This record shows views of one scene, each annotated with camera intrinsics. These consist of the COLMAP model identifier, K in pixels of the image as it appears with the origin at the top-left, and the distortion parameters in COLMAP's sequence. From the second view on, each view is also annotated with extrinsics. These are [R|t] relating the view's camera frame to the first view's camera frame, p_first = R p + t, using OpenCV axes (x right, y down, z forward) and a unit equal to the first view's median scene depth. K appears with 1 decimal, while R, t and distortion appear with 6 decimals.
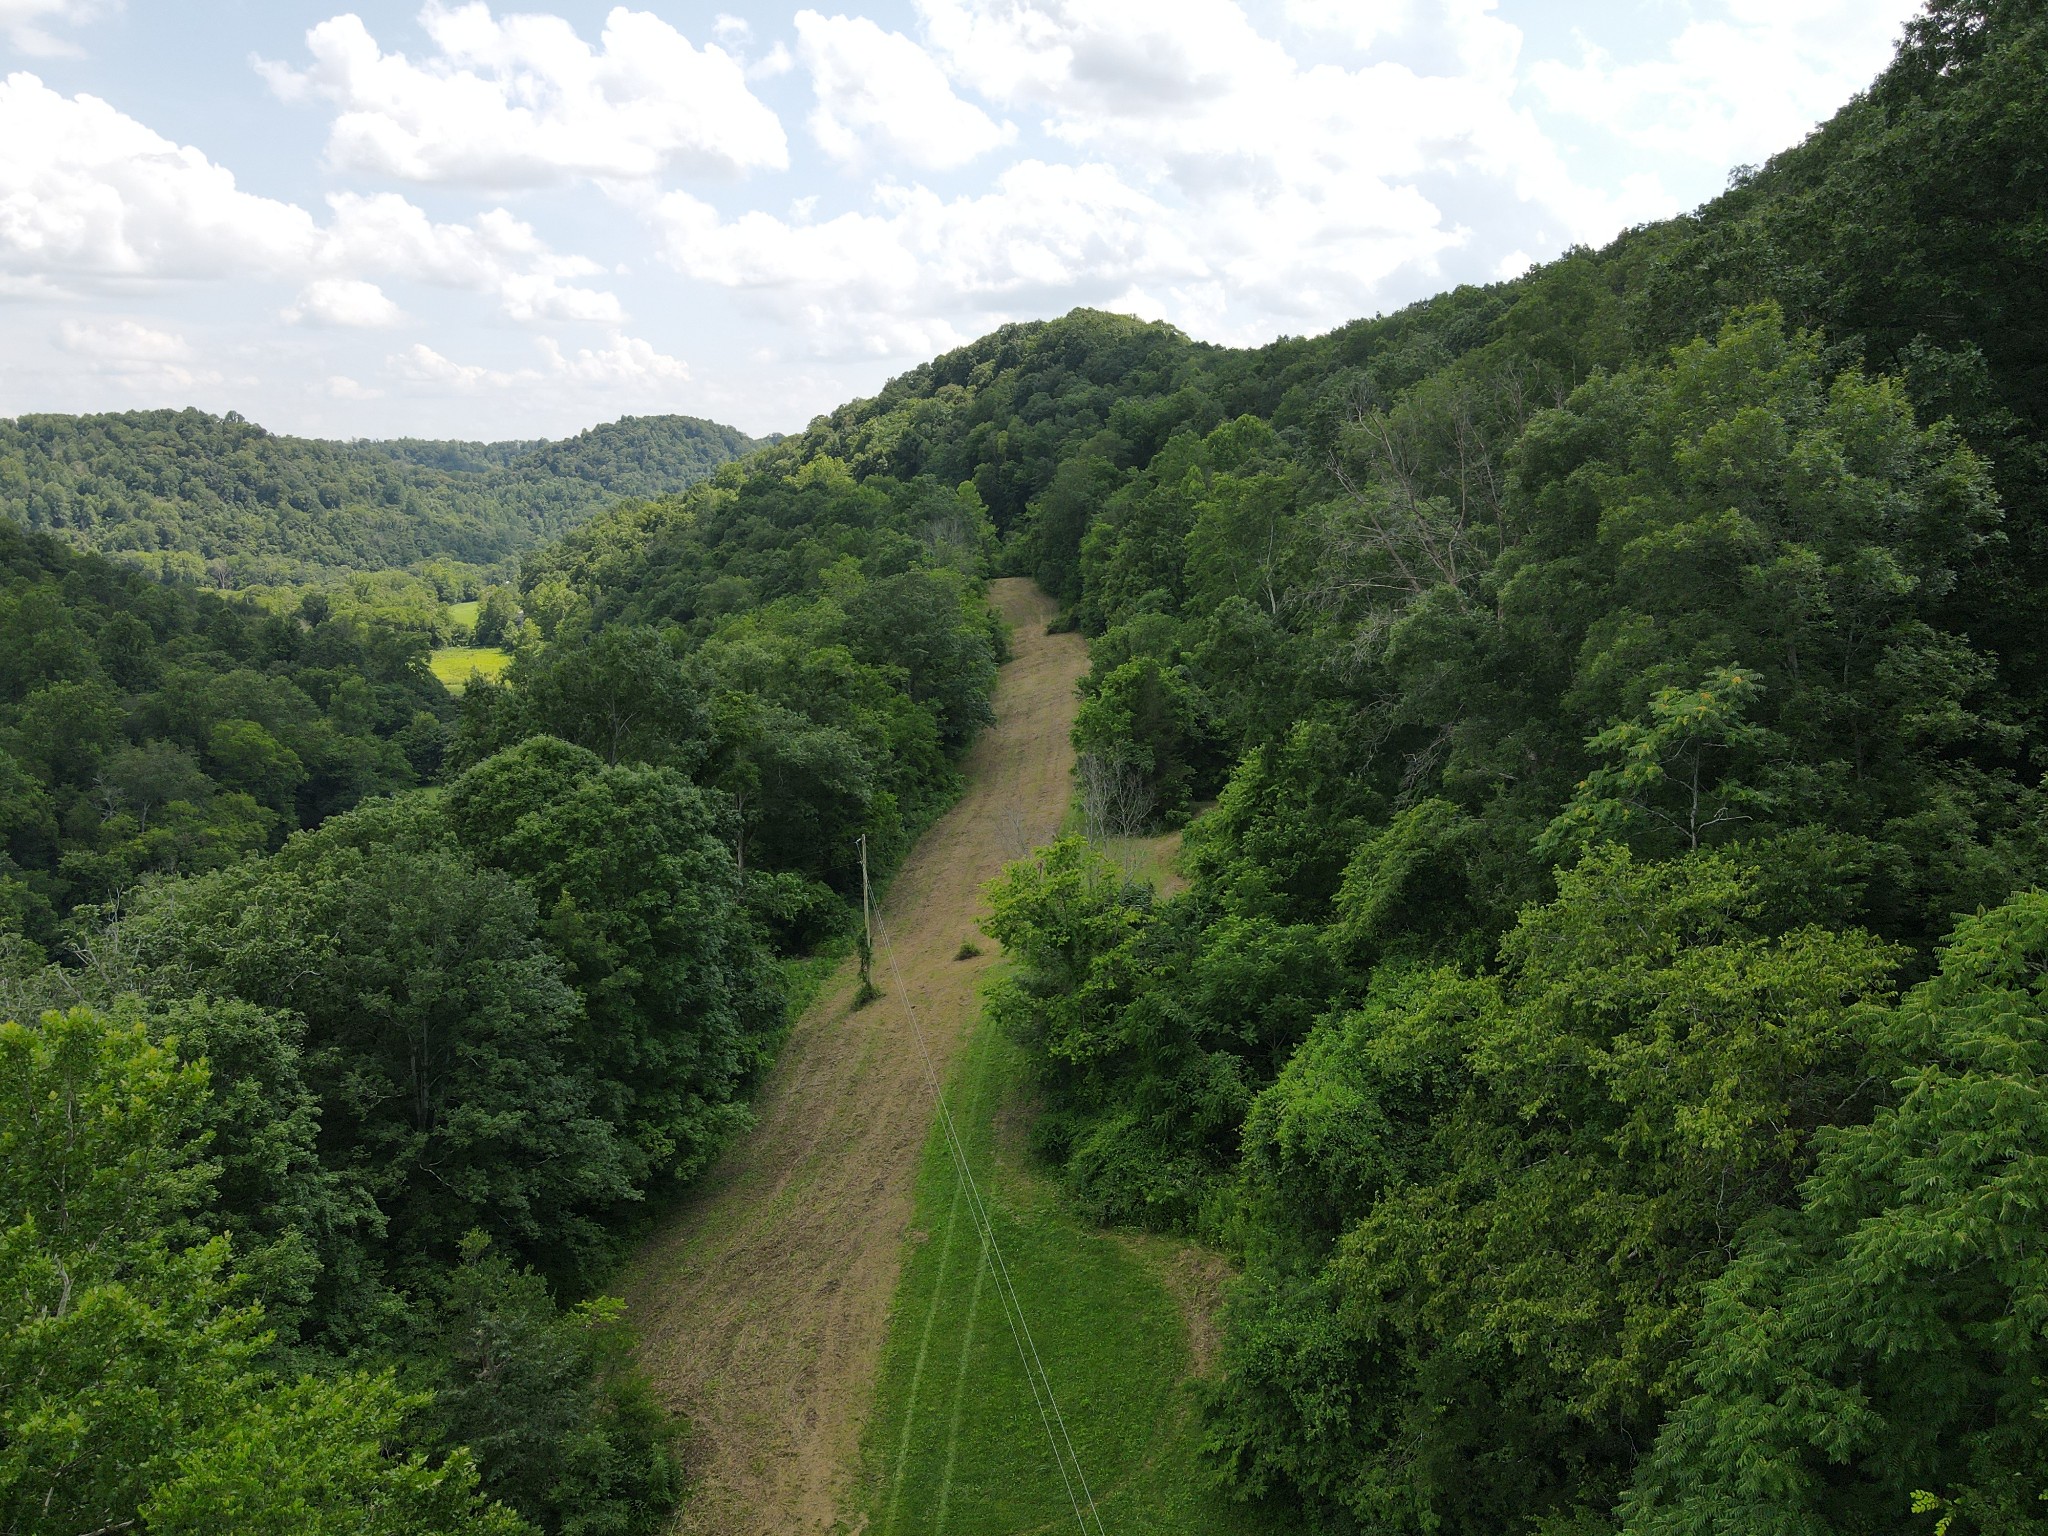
lens RADIAL K [[1503.6, 0, 1022.9], [0, 1503.6, 773.4], [0, 0, 1]] dist [-0.001122, 0.014885]
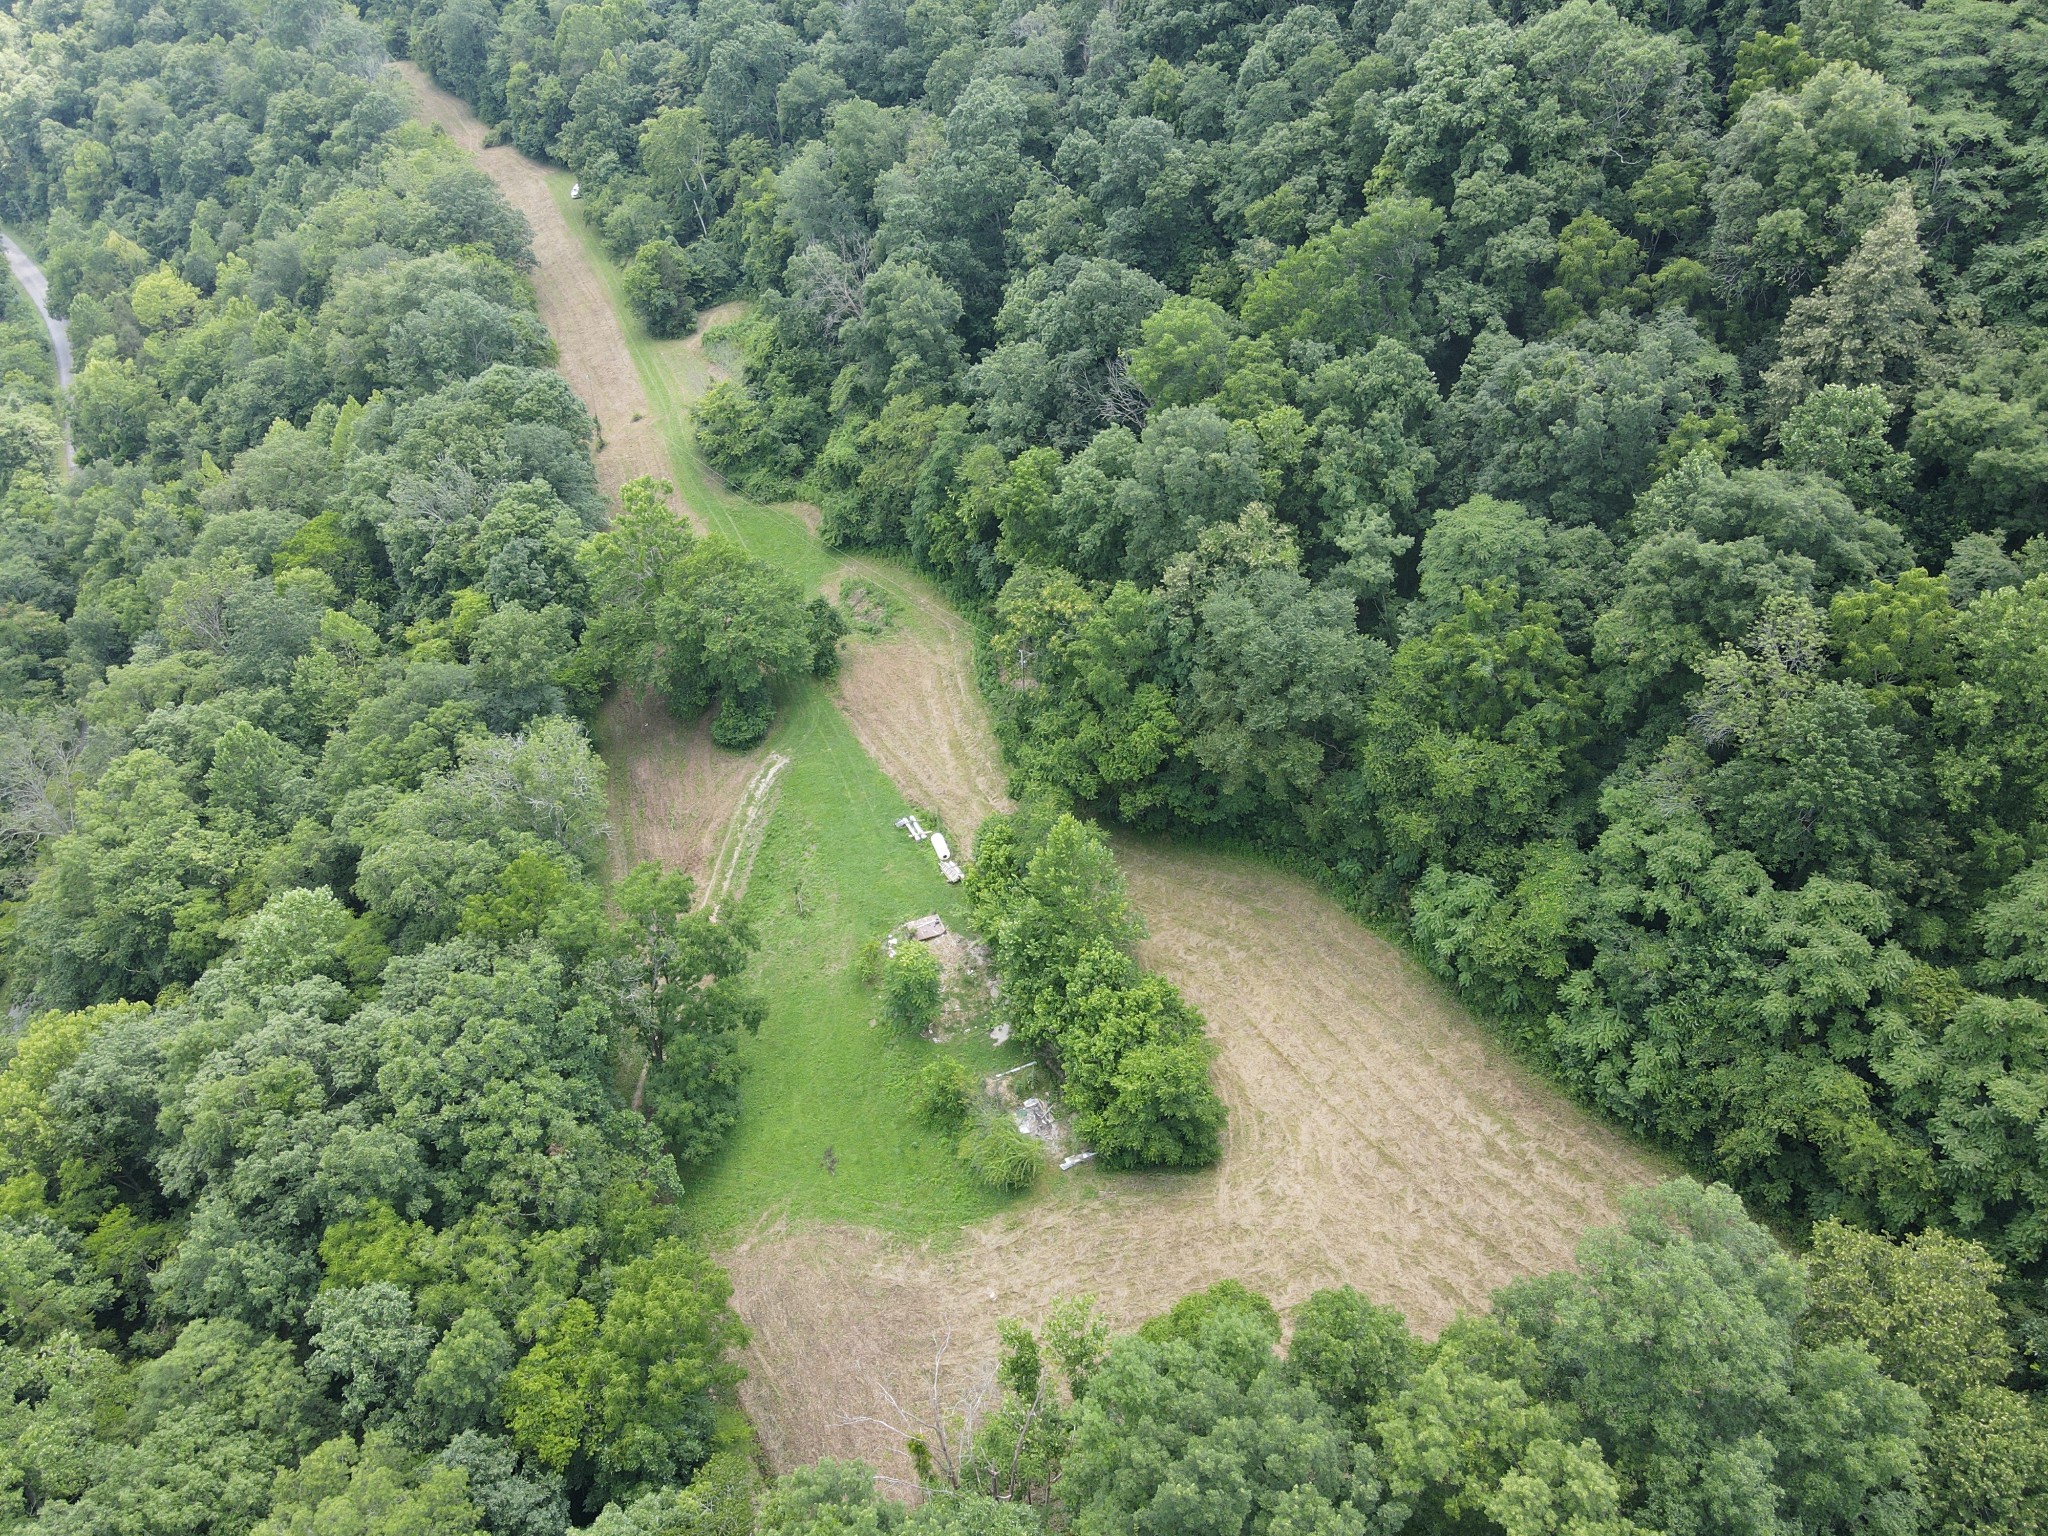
lens RADIAL K [[1503.6, 0, 1025.1], [0, 1503.6, 771.6], [0, 0, 1]] dist [-0.001122, 0.014885]
pose [[0.894825, -0.255606, 0.365996, -0.105495], [0.085223, 0.902586, 0.421990, -0.067061], [-0.438206, -0.346416, 0.829440, -0.287367]]
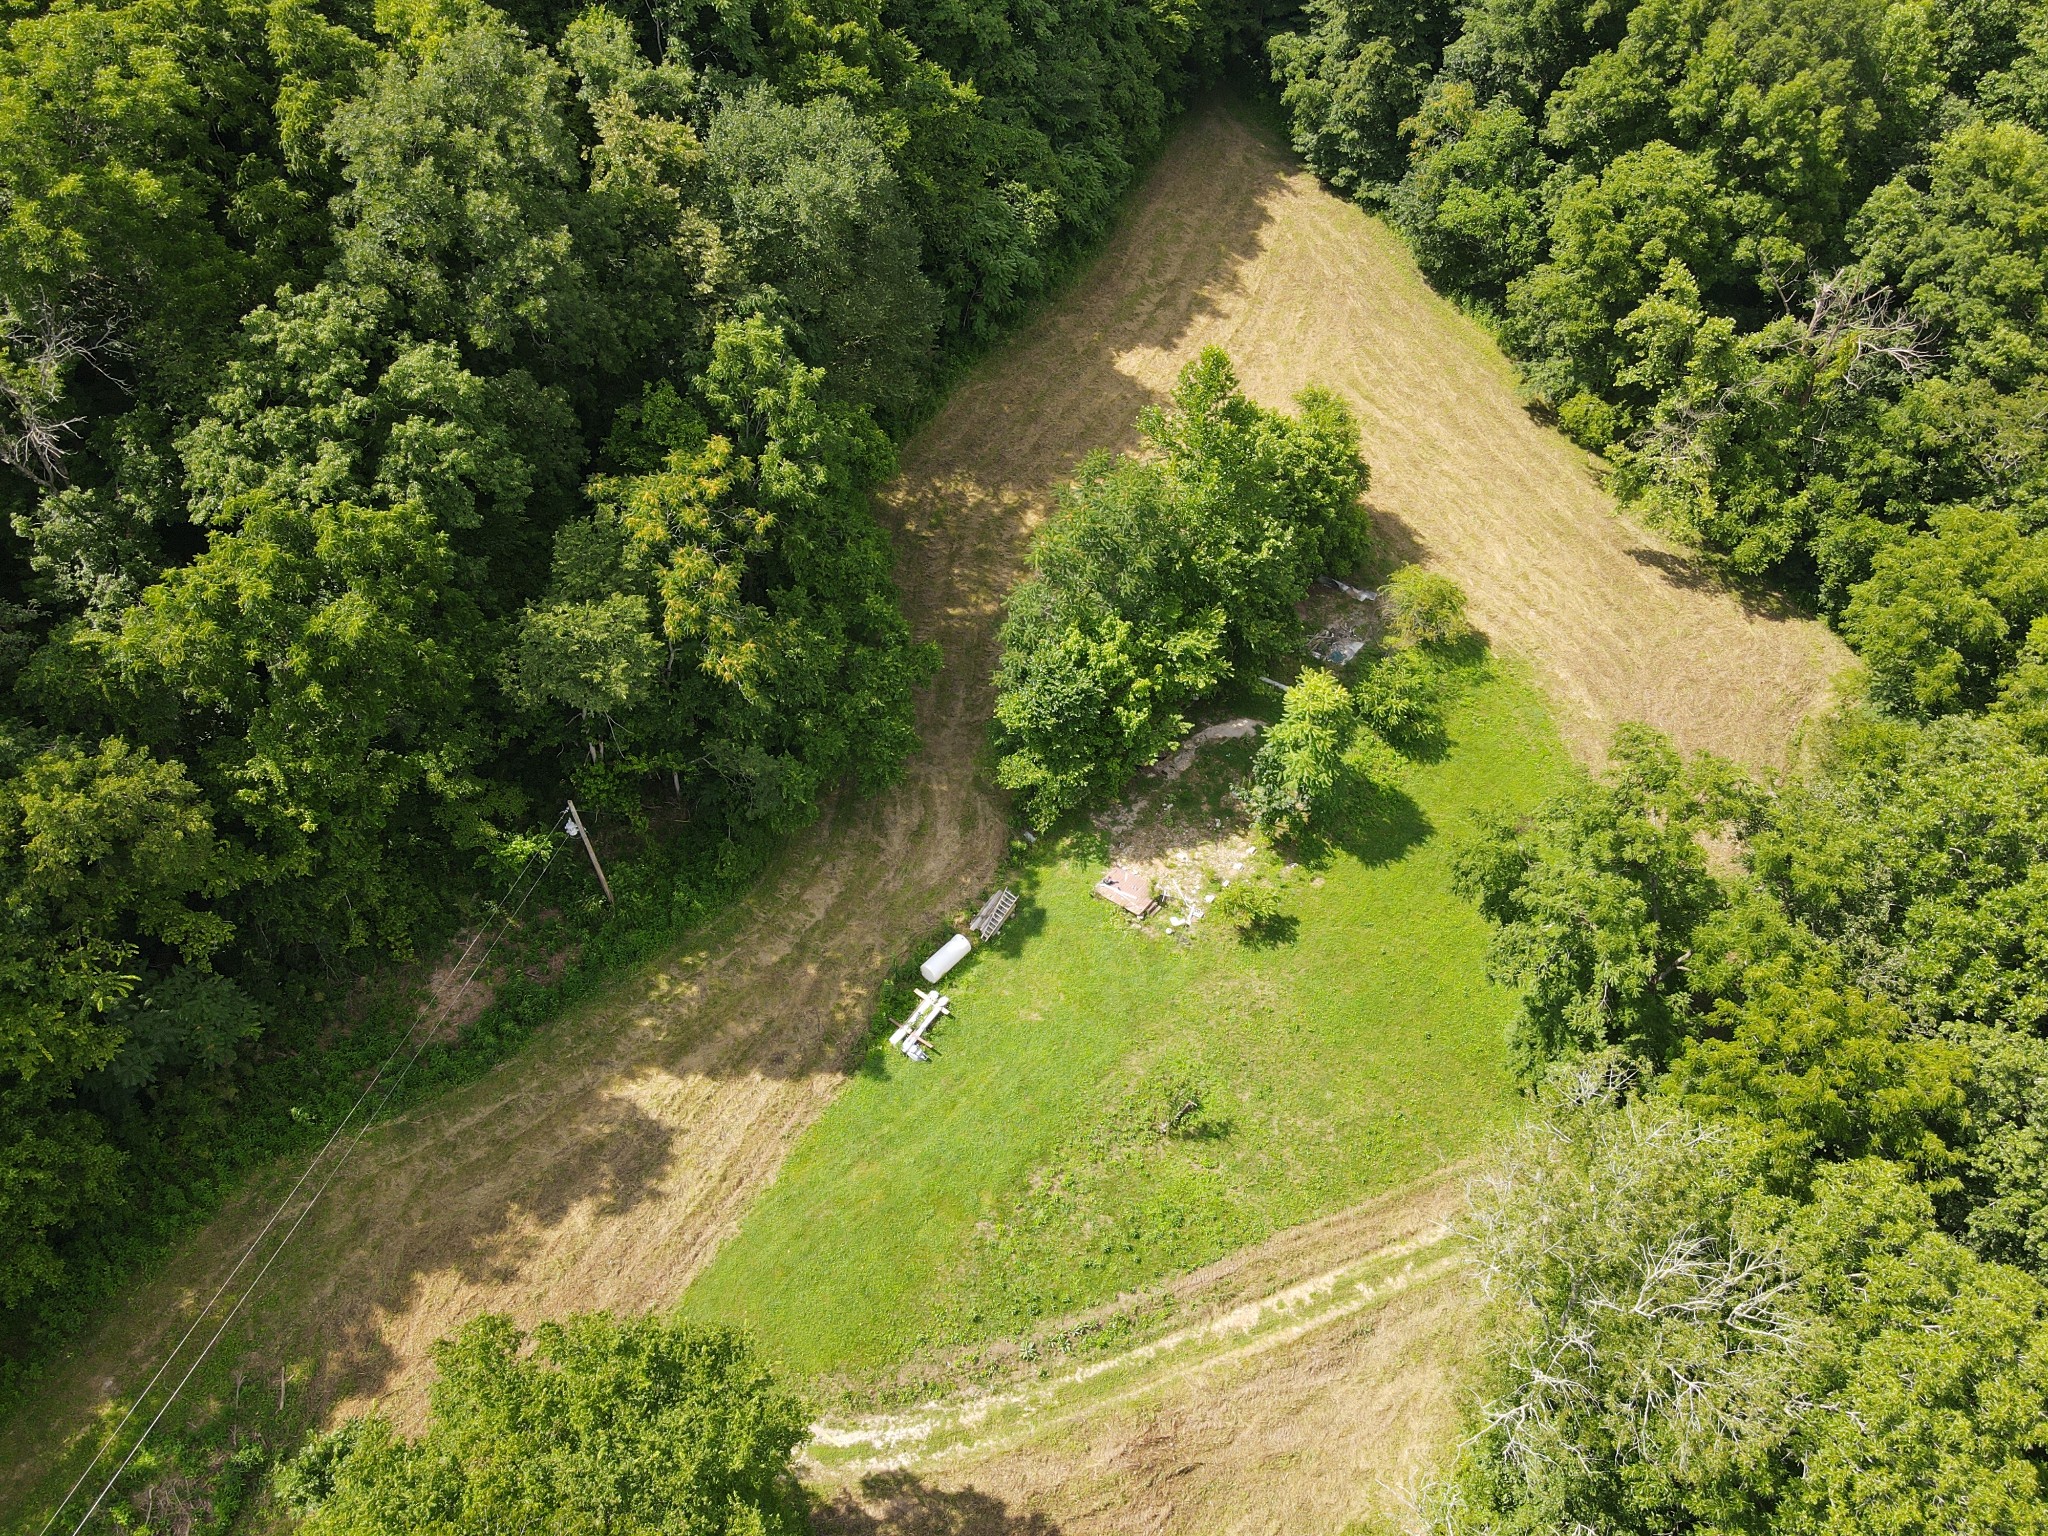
lens RADIAL K [[1503.6, 0, 1029.6], [0, 1503.6, 765.5], [0, 0, 1]] dist [-0.001122, 0.014885]
pose [[-0.849462, -0.330748, 0.411120, -0.081207], [0.157972, 0.584000, 0.796234, -0.069593], [-0.503447, 0.741316, -0.443837, 0.032804]]
